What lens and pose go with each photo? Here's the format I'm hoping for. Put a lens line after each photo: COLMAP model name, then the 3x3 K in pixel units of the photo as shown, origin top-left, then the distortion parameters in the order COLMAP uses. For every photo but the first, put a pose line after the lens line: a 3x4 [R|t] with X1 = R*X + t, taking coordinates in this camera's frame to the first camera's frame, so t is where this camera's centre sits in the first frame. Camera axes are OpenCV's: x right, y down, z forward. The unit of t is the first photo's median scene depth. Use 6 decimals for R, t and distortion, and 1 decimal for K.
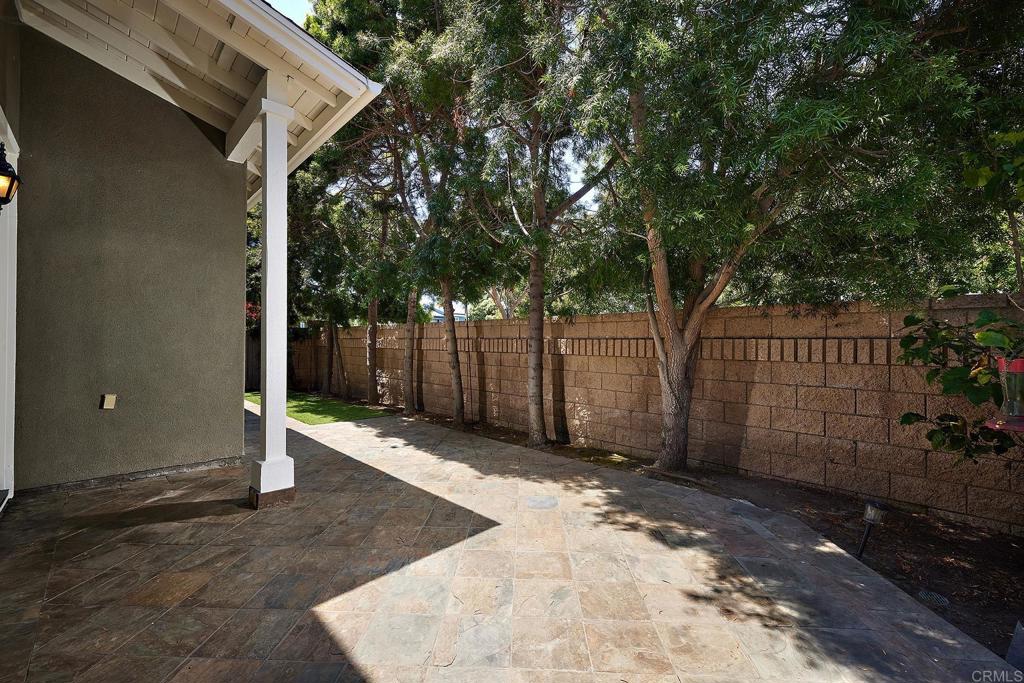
lens RADIAL K [[438.9, 0, 507.2], [0, 438.9, 336.9], [0, 0, 1]] dist [-0.001025, -0.000383]
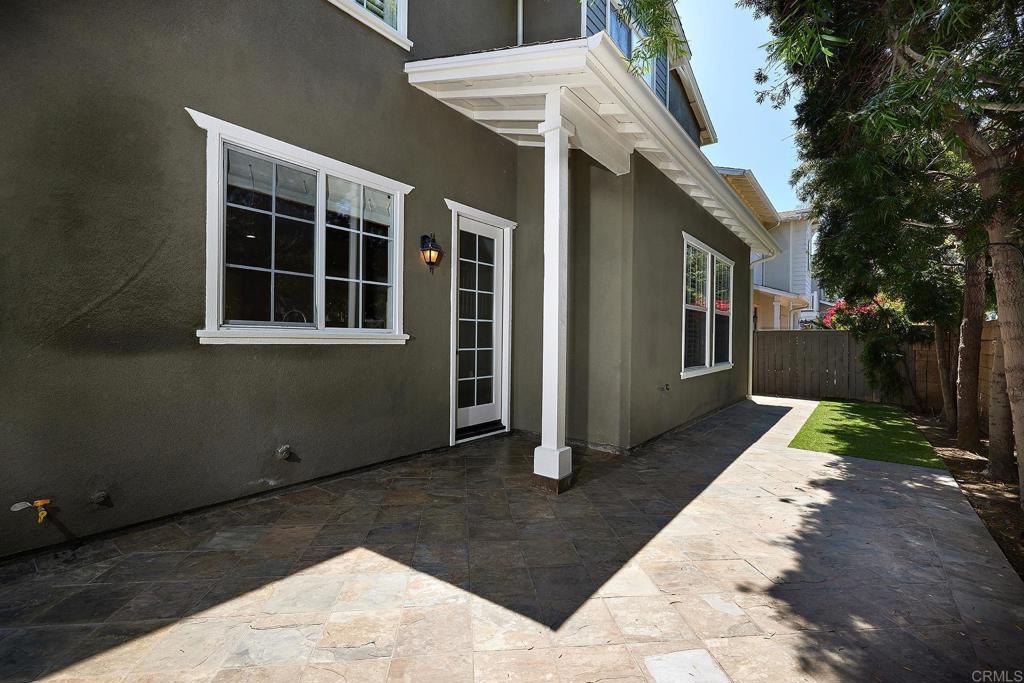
lens RADIAL K [[438.9, 0, 507.2], [0, 438.9, 336.9], [0, 0, 1]] dist [-0.001025, -0.000383]
pose [[0.131288, -0.002299, -0.991342, 0.612116], [0.003697, 0.999991, -0.001830, 0.007819], [0.991337, -0.003425, 0.131296, 0.867245]]
